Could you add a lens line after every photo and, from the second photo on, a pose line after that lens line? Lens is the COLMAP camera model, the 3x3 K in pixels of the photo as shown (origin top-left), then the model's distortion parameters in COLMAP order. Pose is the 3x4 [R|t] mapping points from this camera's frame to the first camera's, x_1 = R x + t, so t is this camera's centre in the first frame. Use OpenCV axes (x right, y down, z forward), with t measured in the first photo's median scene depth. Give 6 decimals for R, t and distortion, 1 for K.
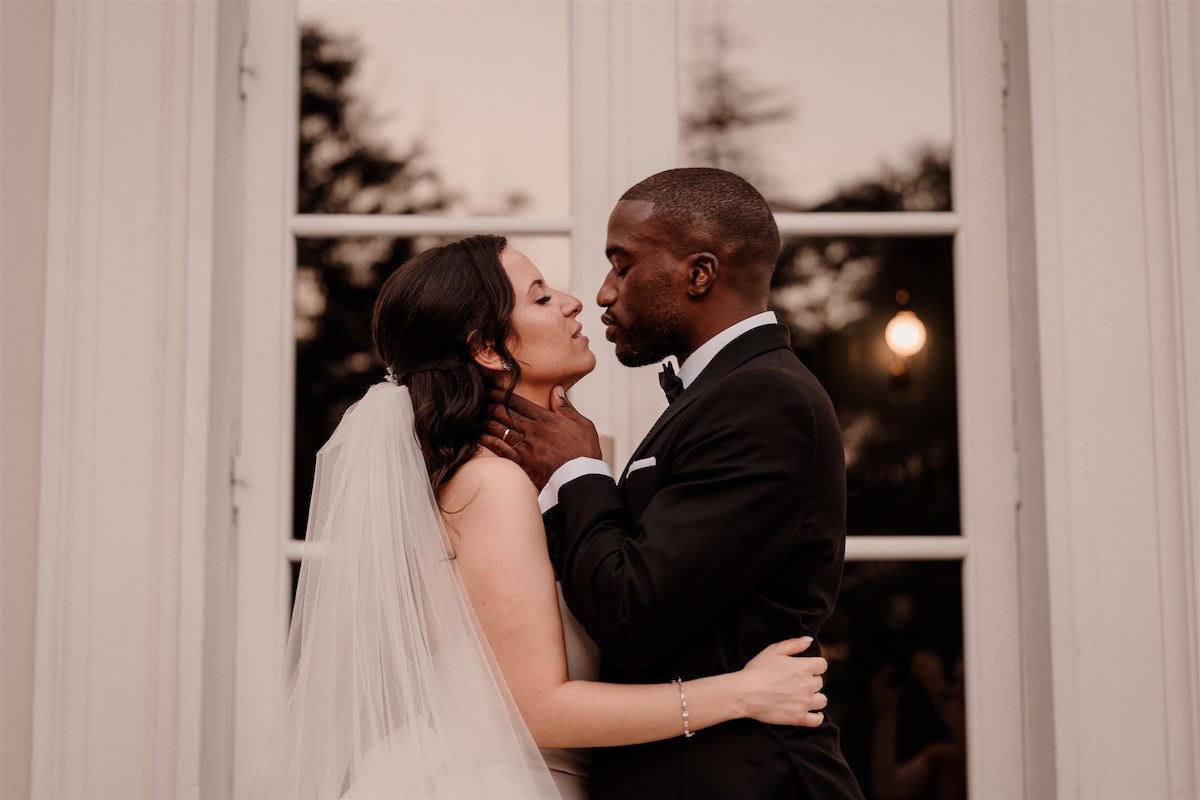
lens RADIAL K [[2314.9, 0, 600.0], [0, 2314.9, 400.0], [0, 0, 1]] dist [2.443460, -24.100803]
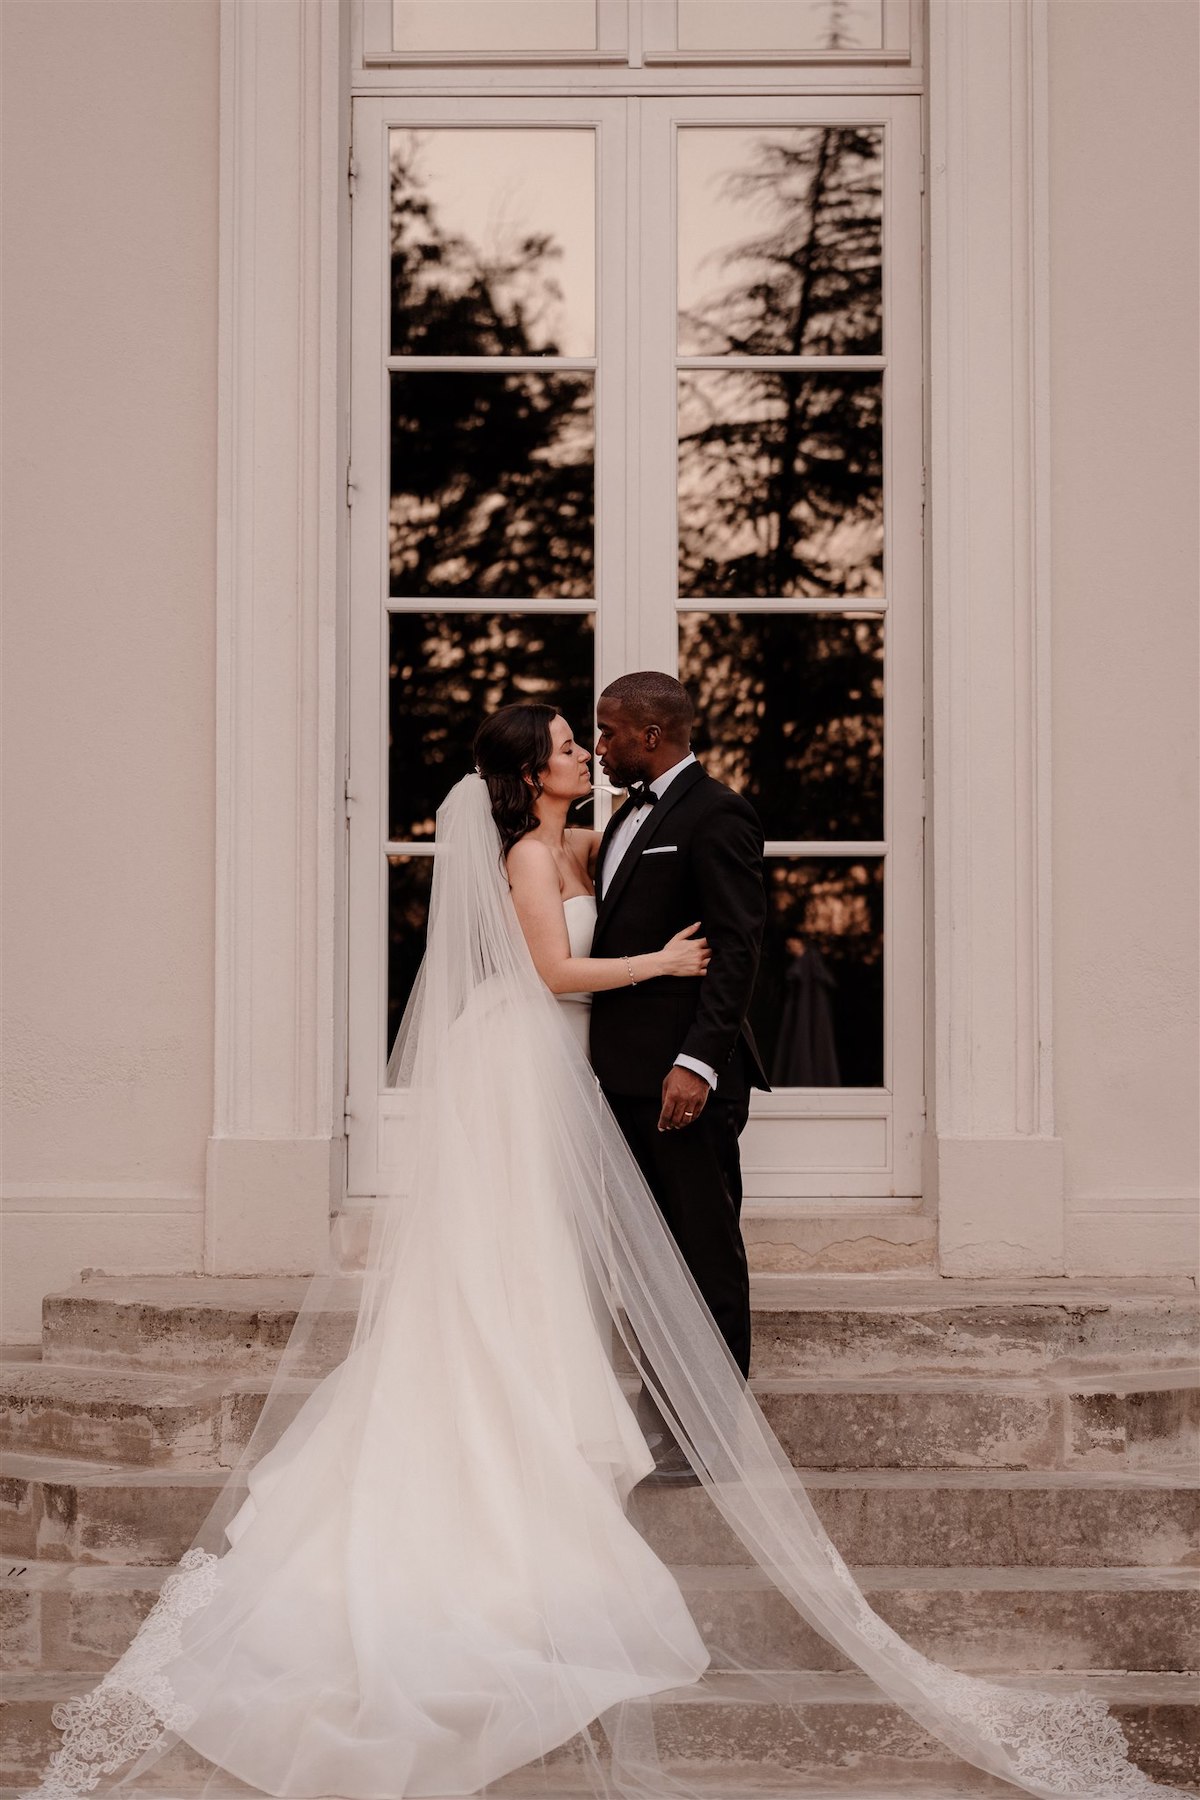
lens RADIAL K [[3472.4, 0, 600.0], [0, 3472.4, 900.0], [0, 0, 1]] dist [2.443460, -24.100803]
pose [[0.999538, -0.001202, -0.030366, 0.075146], [0.004541, 0.993906, 0.110134, -0.196565], [0.030048, -0.110221, 0.993453, -1.482569]]
